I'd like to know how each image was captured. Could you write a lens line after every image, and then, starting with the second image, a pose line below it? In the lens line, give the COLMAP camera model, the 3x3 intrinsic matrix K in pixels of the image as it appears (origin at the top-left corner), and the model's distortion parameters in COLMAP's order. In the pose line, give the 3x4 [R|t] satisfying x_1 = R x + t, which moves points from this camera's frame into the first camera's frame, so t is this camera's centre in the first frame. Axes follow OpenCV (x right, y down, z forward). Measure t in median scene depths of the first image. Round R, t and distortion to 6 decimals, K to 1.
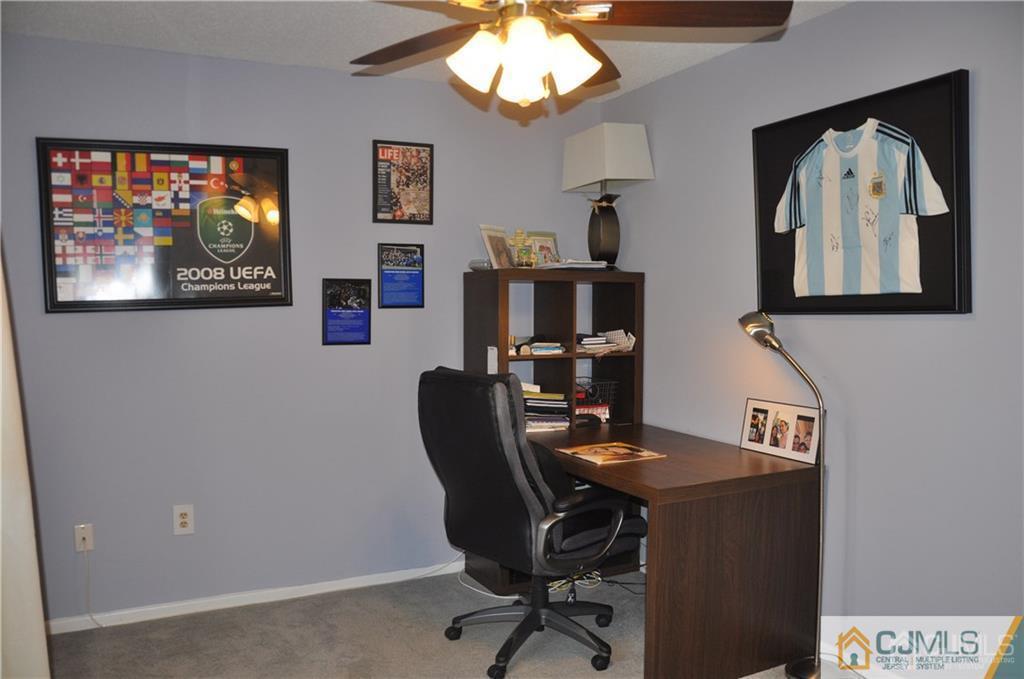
lens RADIAL K [[818.7, 0, 512.8], [0, 818.7, 338.0], [0, 0, 1]] dist [-0.150991, 0.119497]
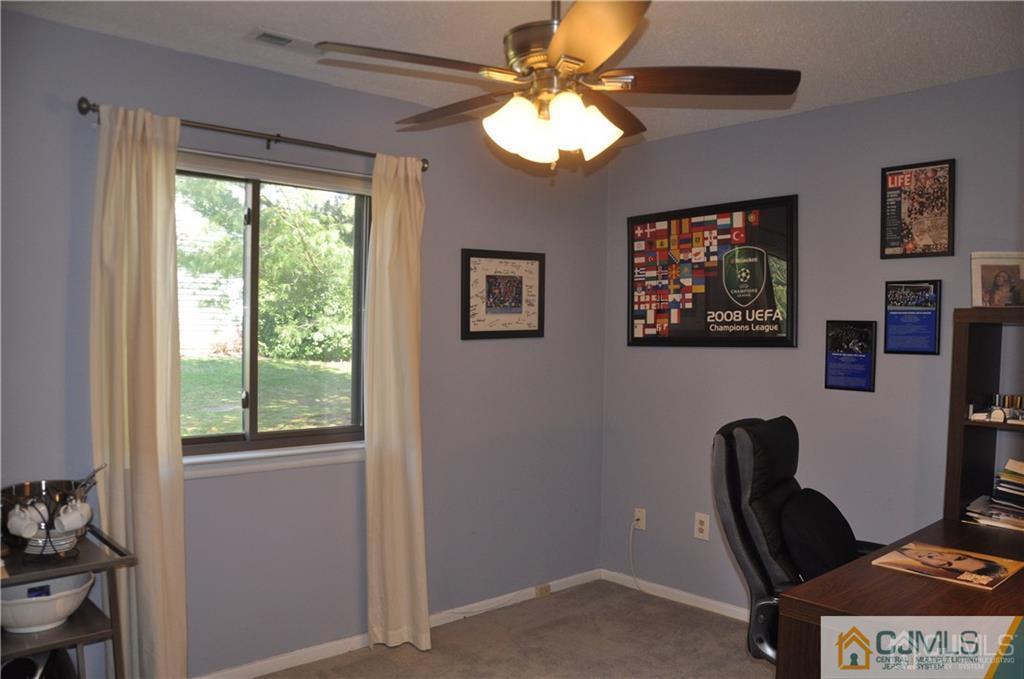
lens RADIAL K [[818.7, 0, 511.4], [0, 818.7, 342.9], [0, 0, 1]] dist [-0.150991, 0.119497]
pose [[0.238167, 0.023434, -0.970941, 0.656426], [-0.061677, 0.998056, 0.008959, -0.033504], [0.969264, 0.057751, 0.239149, 0.427192]]
